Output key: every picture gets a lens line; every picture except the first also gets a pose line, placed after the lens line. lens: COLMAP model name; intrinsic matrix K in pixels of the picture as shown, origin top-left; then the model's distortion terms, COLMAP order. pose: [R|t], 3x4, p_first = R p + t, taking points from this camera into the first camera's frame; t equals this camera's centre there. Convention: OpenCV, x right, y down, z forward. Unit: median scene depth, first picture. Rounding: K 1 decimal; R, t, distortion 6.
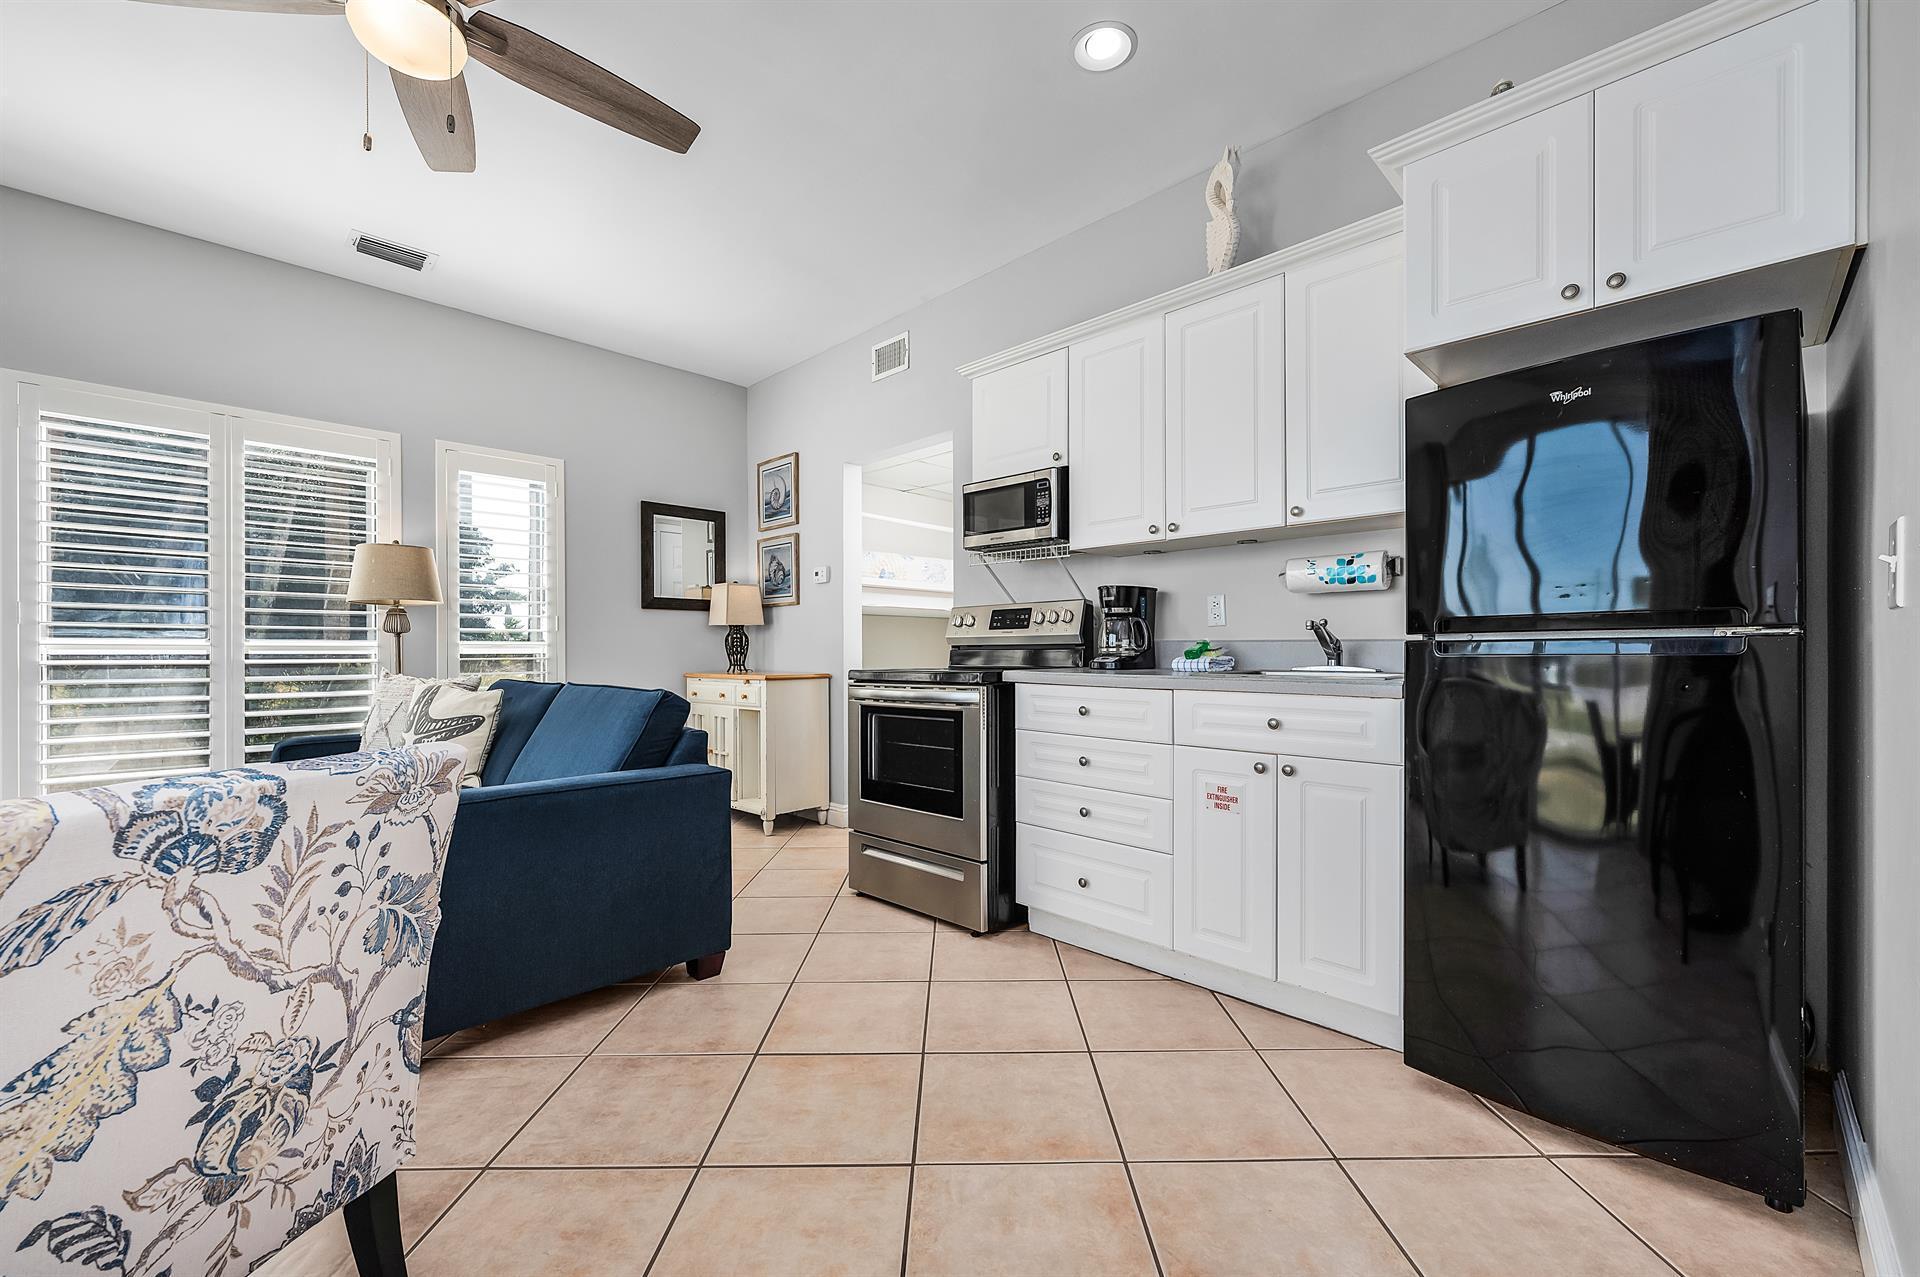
lens RADIAL K [[767.0, 0, 964.5], [0, 767.0, 648.9], [0, 0, 1]] dist [-0.001034, -0.000918]
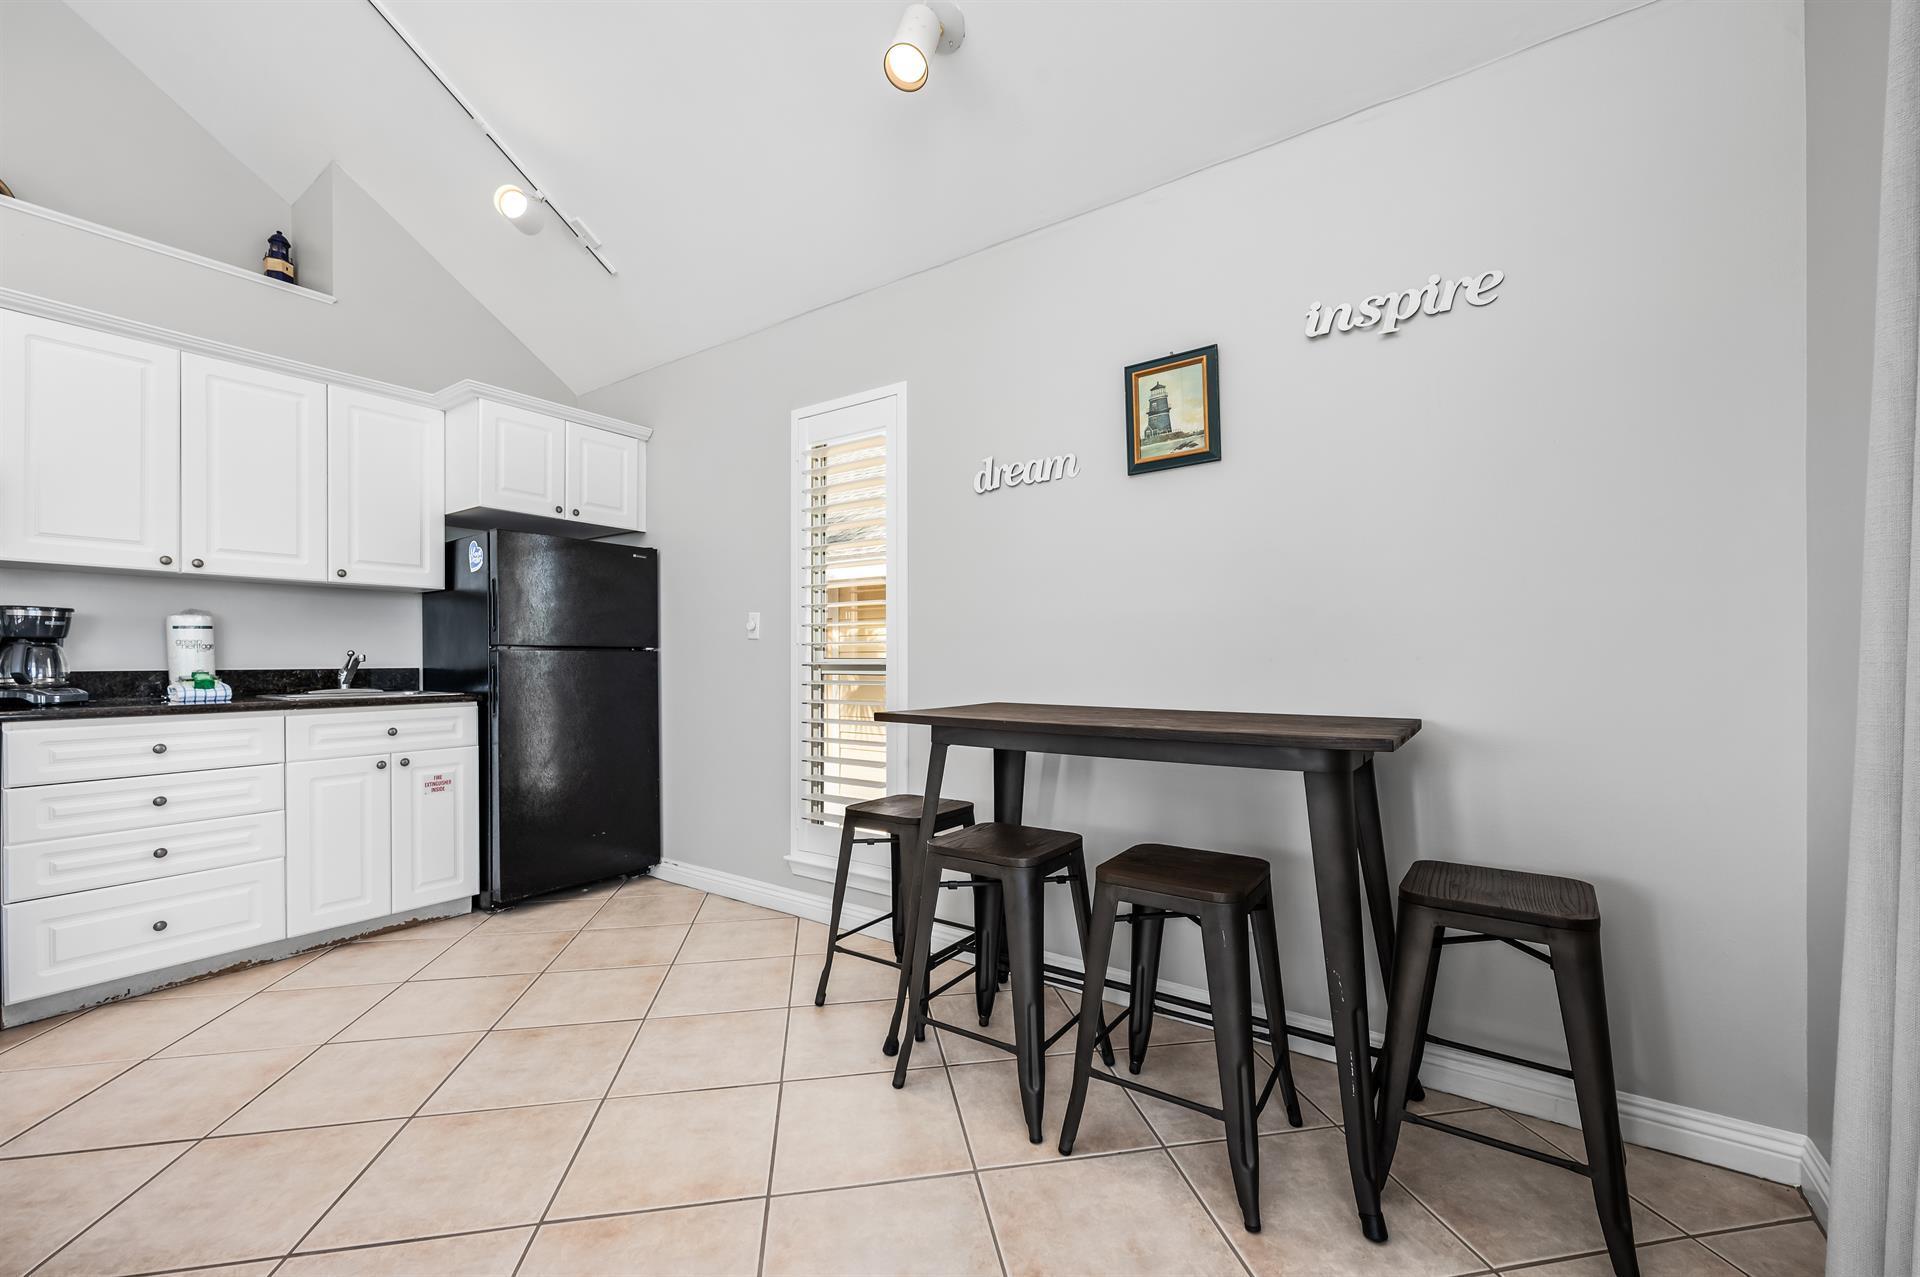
lens RADIAL K [[767.0, 0, 968.7], [0, 767.0, 661.2], [0, 0, 1]] dist [-0.001034, -0.000918]
pose [[-0.175502, -0.007958, 0.984447, -0.892152], [-0.005480, 0.999960, 0.007107, -0.037704], [-0.984464, -0.004148, -0.175539, 0.147486]]
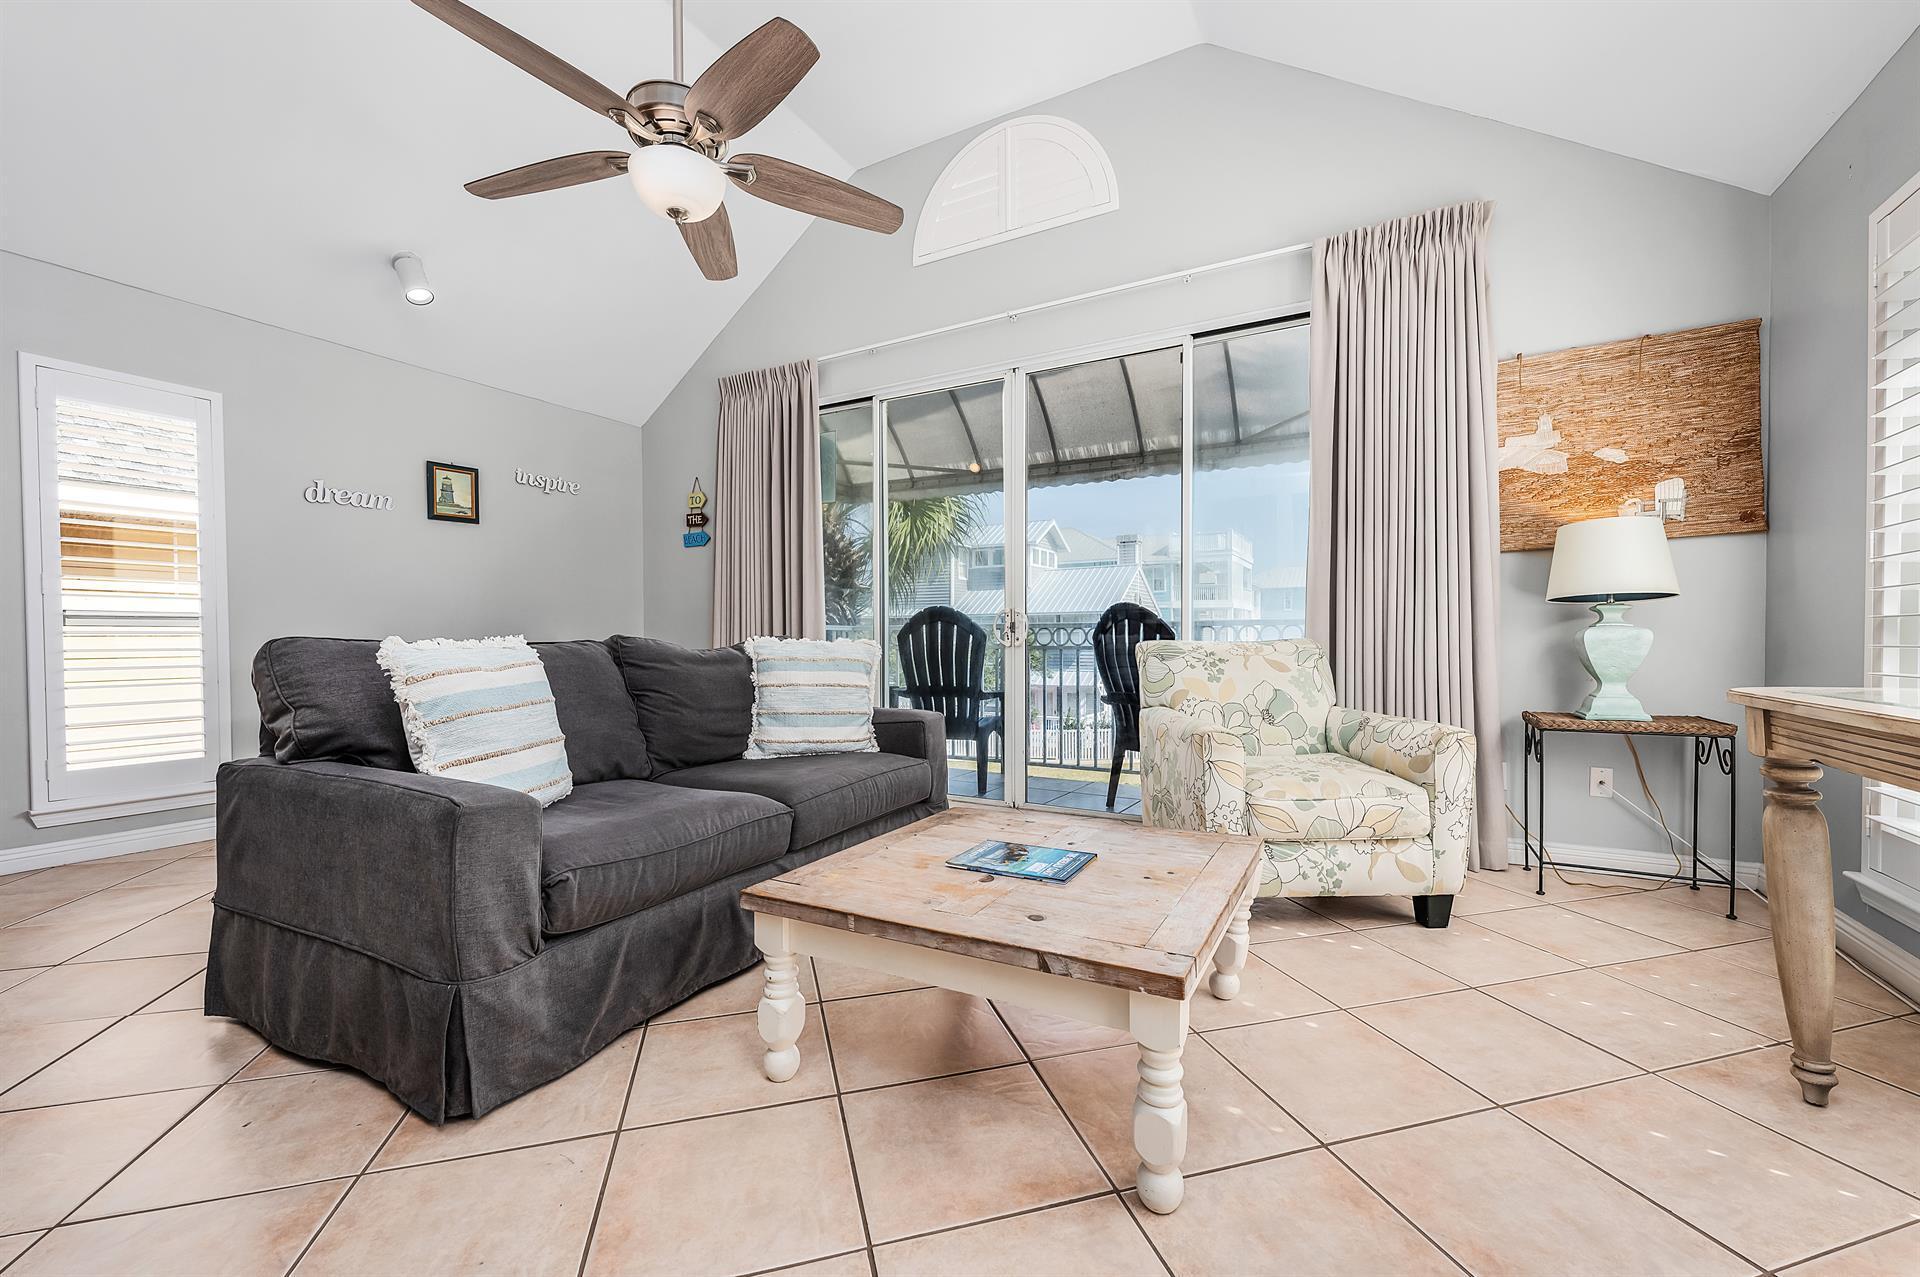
lens RADIAL K [[767.0, 0, 966.6], [0, 767.0, 642.8], [0, 0, 1]] dist [-0.001034, -0.000918]
pose [[-0.961346, 0.001507, -0.275341, -0.714405], [0.001398, 0.999999, 0.000592, 0.019544], [0.275341, 0.000184, -0.961347, 1.691343]]
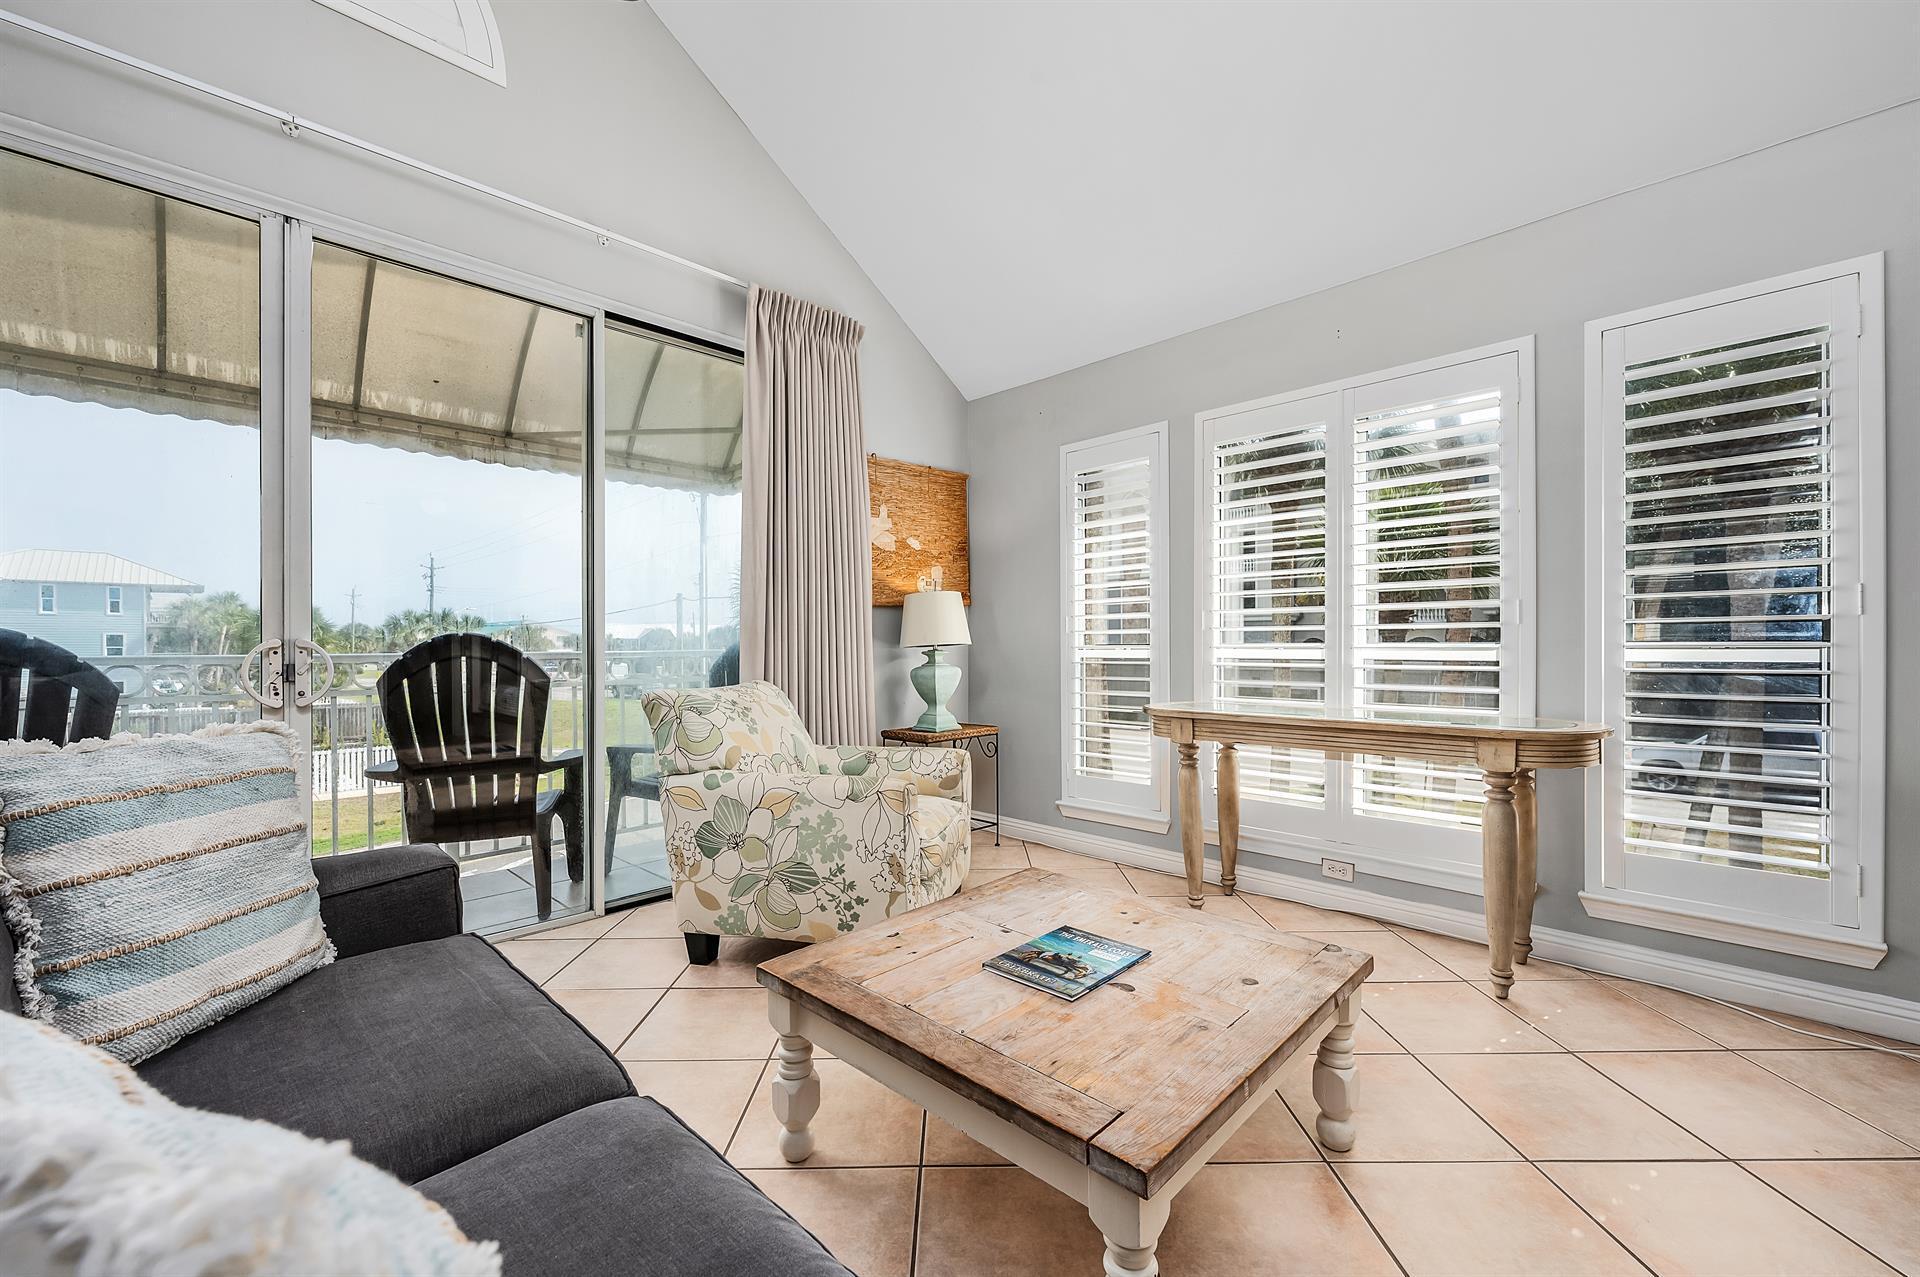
lens RADIAL K [[767.0, 0, 961.4], [0, 767.0, 645.5], [0, 0, 1]] dist [-0.001034, -0.000918]
pose [[0.001777, -0.005954, -0.999981, -0.356473], [0.008904, 0.999943, -0.005938, -0.029953], [0.999959, -0.008893, 0.001829, 0.993152]]
